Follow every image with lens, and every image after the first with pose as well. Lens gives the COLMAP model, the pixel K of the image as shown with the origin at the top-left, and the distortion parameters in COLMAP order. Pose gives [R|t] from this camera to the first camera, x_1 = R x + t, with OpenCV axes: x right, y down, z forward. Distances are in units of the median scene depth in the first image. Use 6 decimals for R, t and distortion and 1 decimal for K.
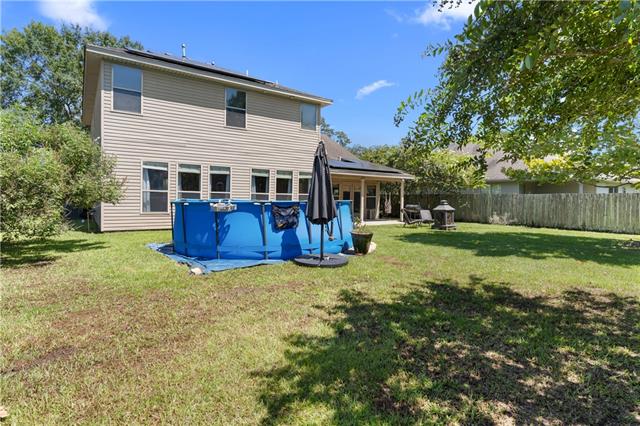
lens RADIAL K [[343.7, 0, 319.1], [0, 343.7, 208.9], [0, 0, 1]] dist [0.006083, 0.001914]
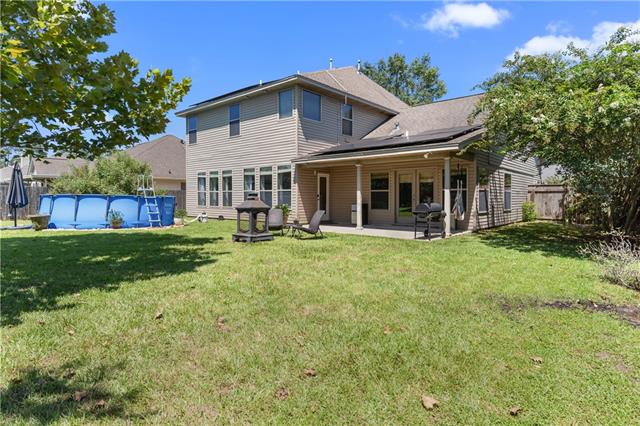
lens RADIAL K [[343.7, 0, 317.1], [0, 343.7, 200.1], [0, 0, 1]] dist [0.006083, 0.001914]
pose [[0.215304, 0.001231, -0.976546, 0.921336], [-0.028014, 0.999595, -0.004916, -0.015137], [0.976145, 0.028415, 0.215252, 0.958225]]
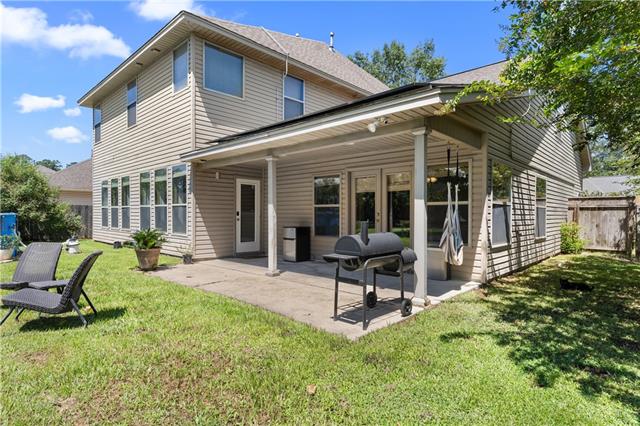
lens RADIAL K [[343.7, 0, 319.9], [0, 343.7, 212.7], [0, 0, 1]] dist [0.006083, 0.001914]
pose [[0.183099, -0.009327, -0.983050, 0.602021], [-0.030818, 0.999409, -0.015223, -0.029515], [0.982611, 0.033083, 0.182703, 1.208490]]
